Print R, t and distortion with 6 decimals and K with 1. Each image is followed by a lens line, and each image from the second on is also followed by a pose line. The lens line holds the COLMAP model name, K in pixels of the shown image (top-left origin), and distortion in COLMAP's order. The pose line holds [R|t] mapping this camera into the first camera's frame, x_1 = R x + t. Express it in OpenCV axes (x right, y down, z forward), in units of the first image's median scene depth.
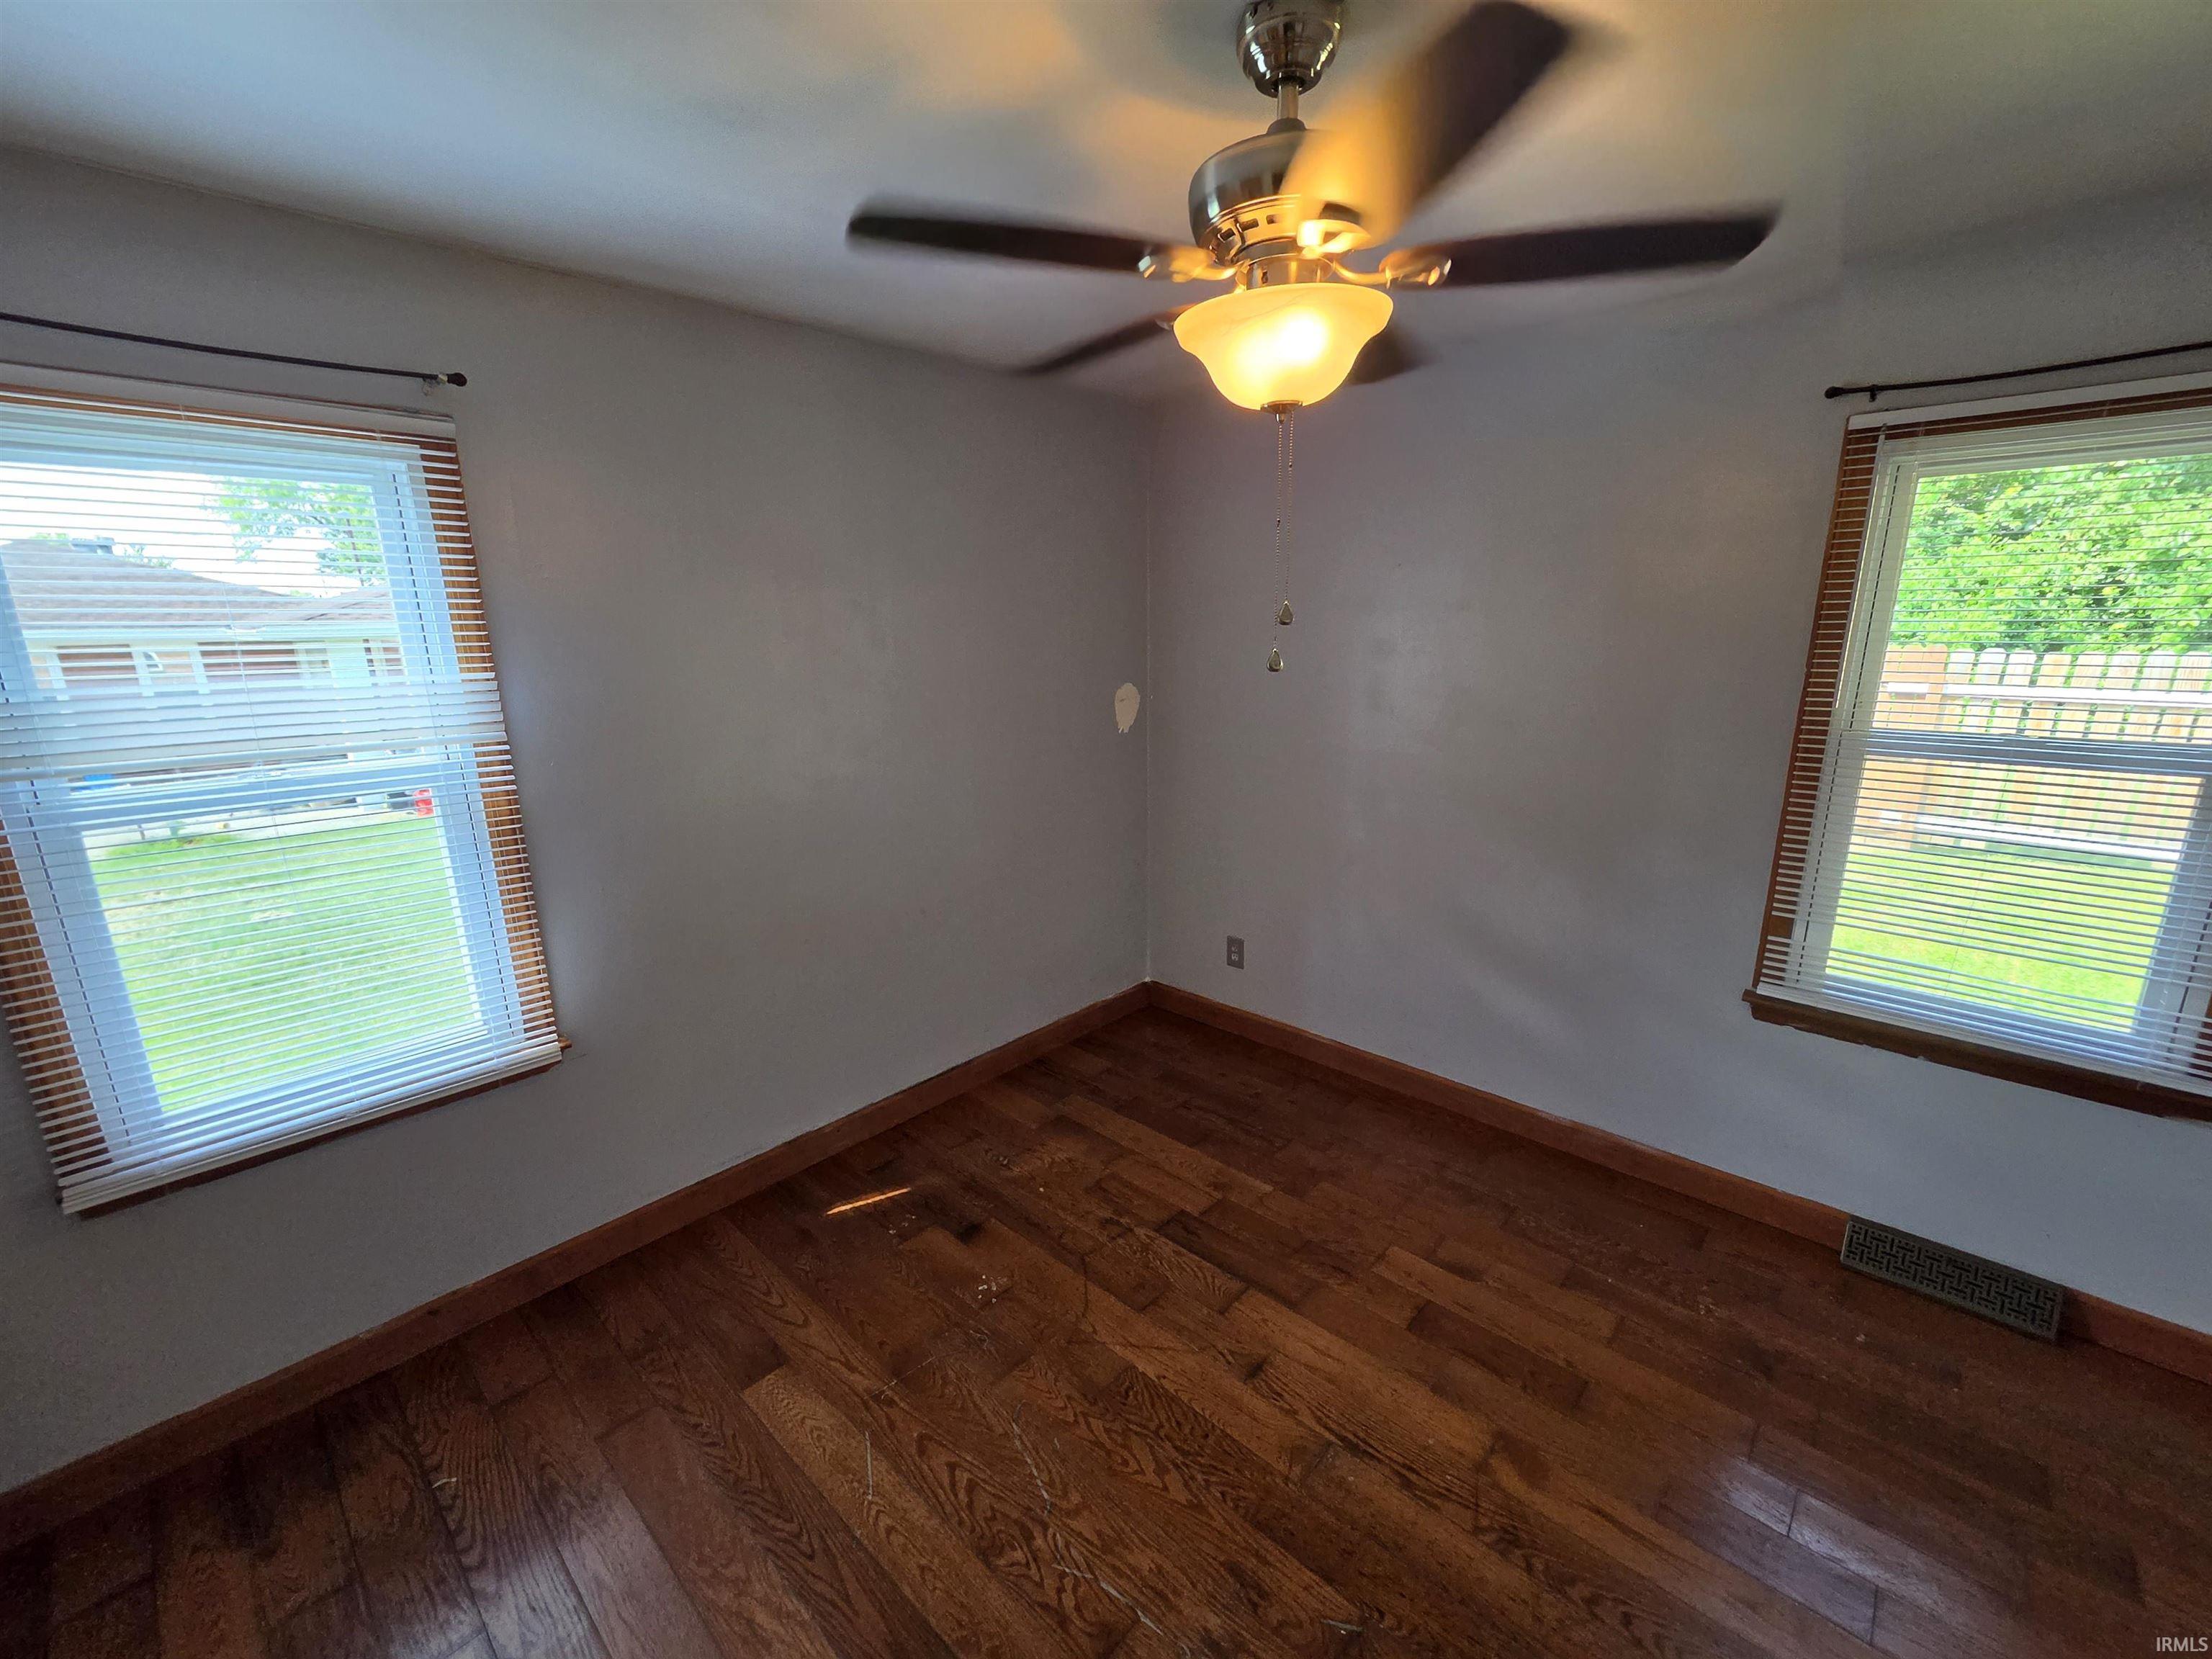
lens RADIAL K [[907.5, 0, 1110.7], [0, 907.5, 835.4], [0, 0, 1]] dist [0.000419, -0.000139]
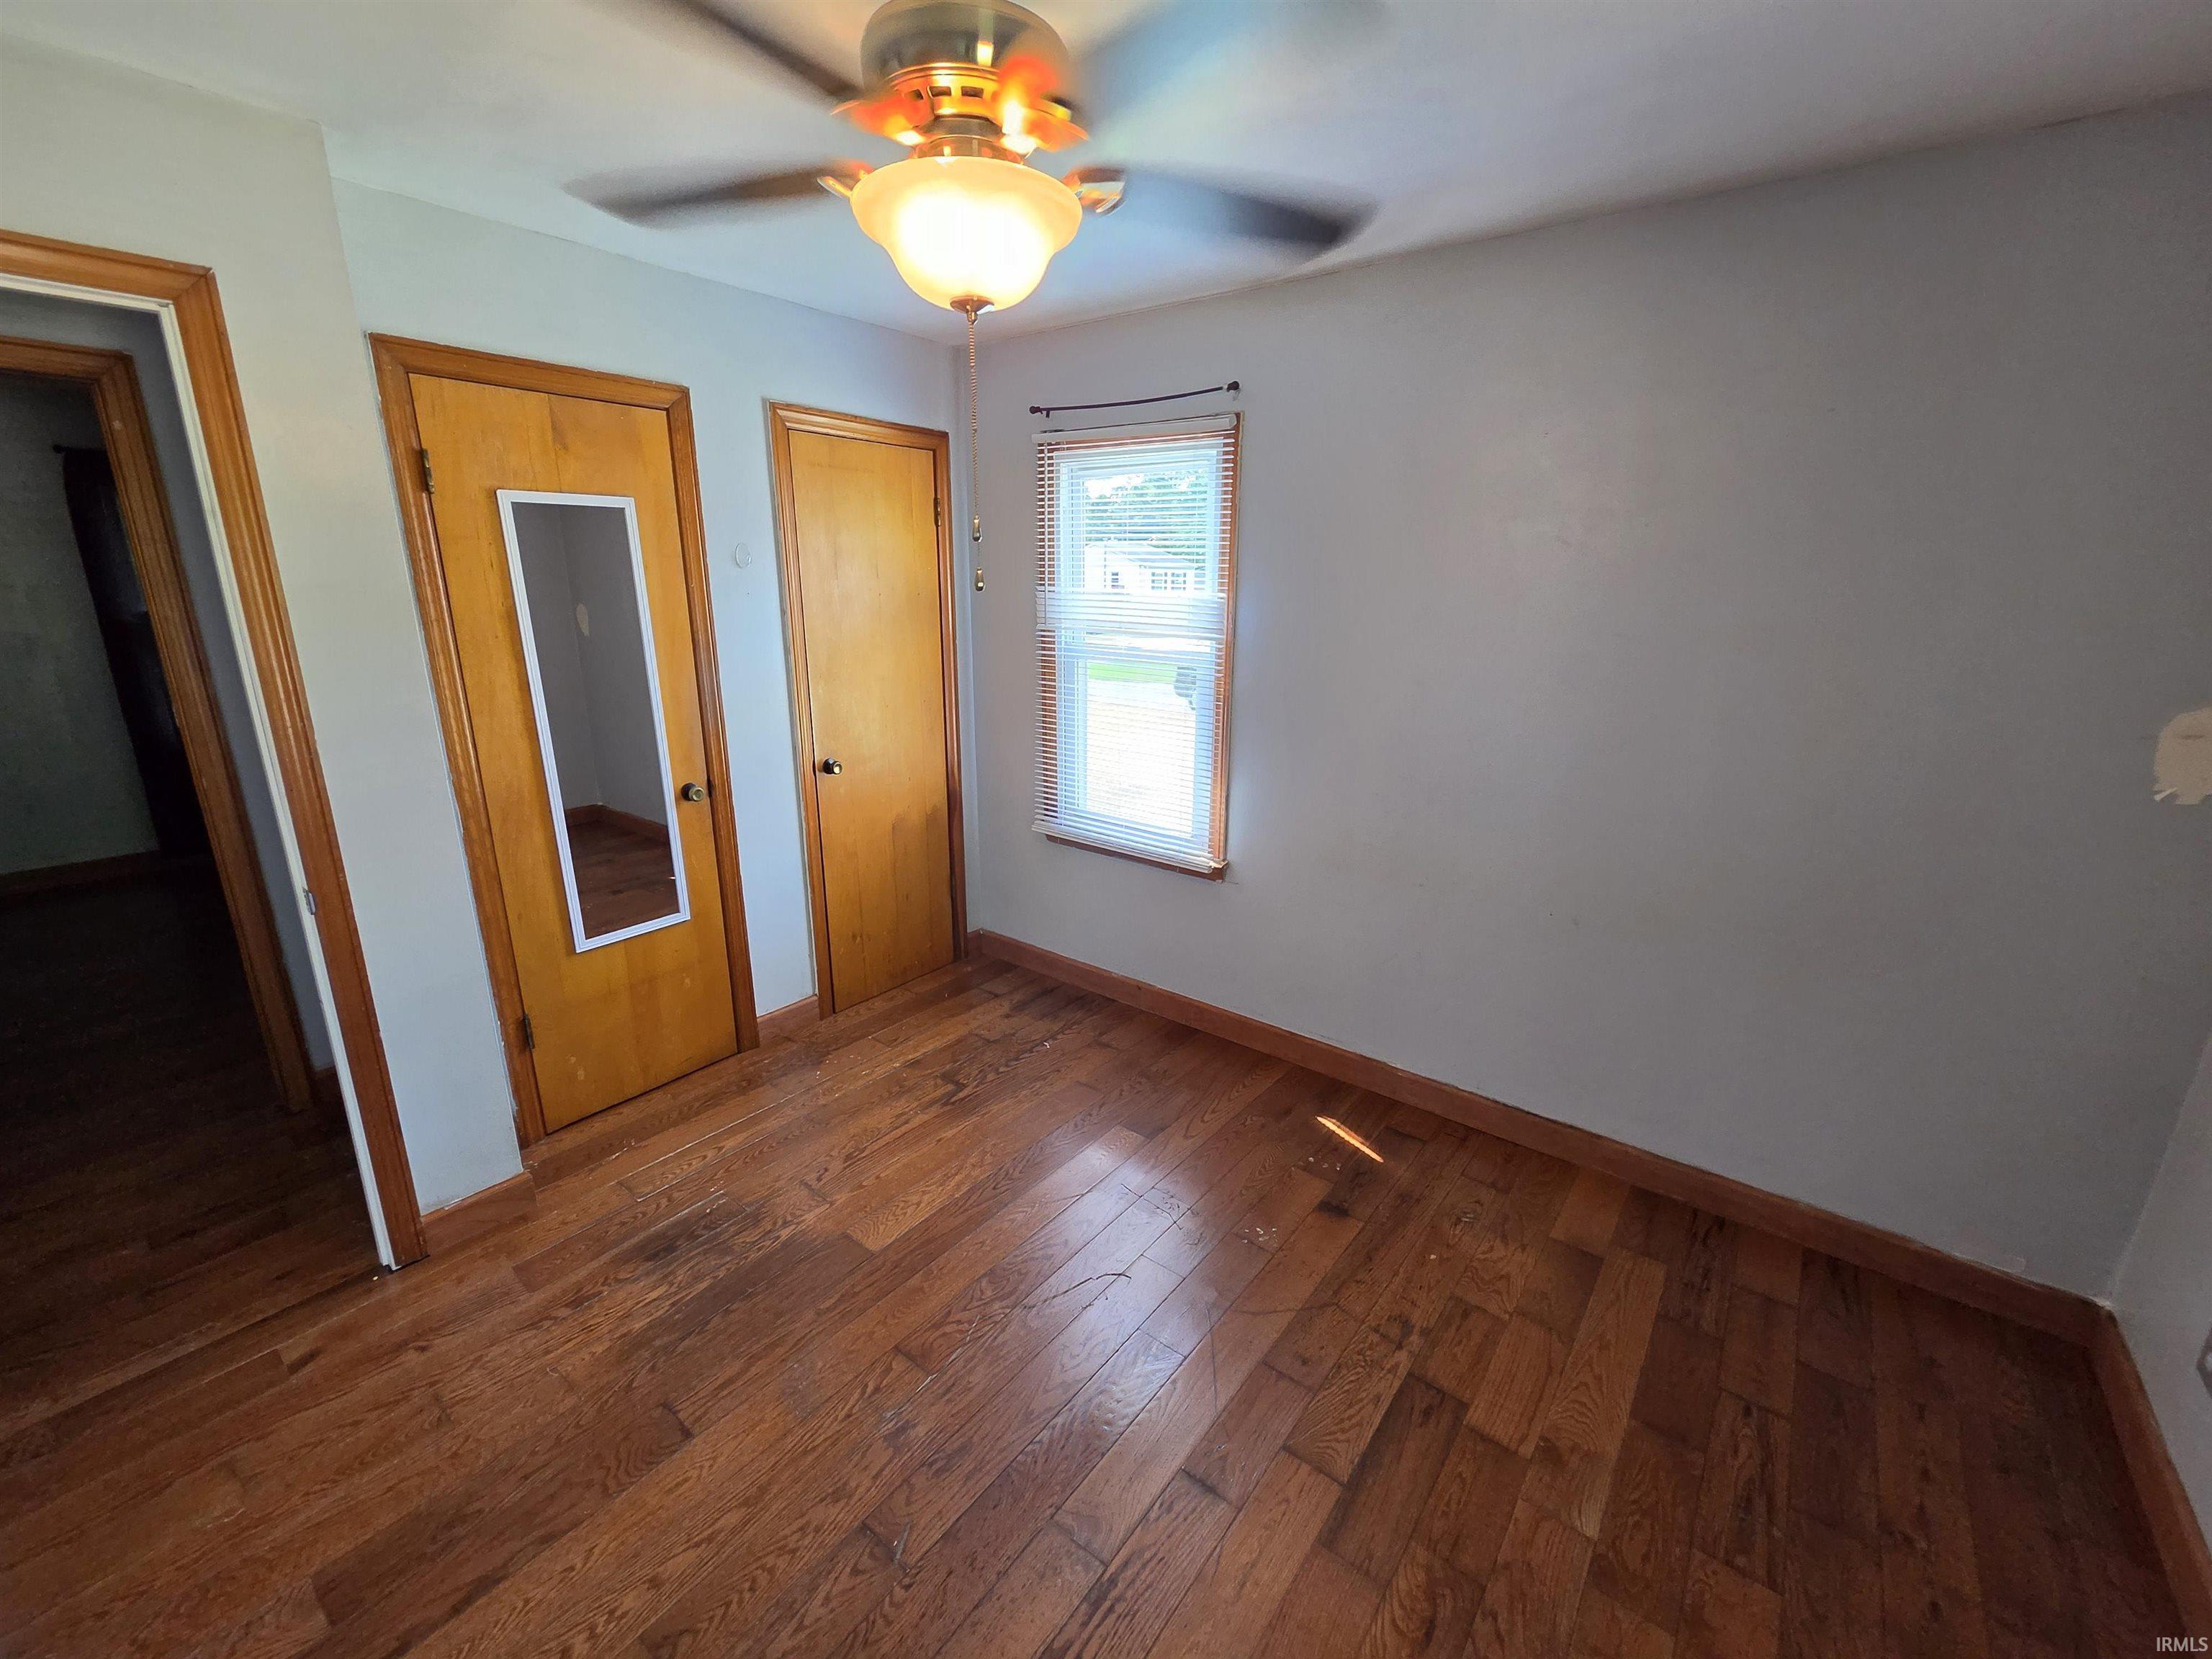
lens RADIAL K [[907.5, 0, 1110.7], [0, 907.5, 835.4], [0, 0, 1]] dist [0.000419, -0.000139]
pose [[0.083942, 0.283220, -0.955374, 0.688610], [-0.245294, 0.935129, 0.255665, -0.127138], [0.965808, 0.212887, 0.147969, 0.611431]]
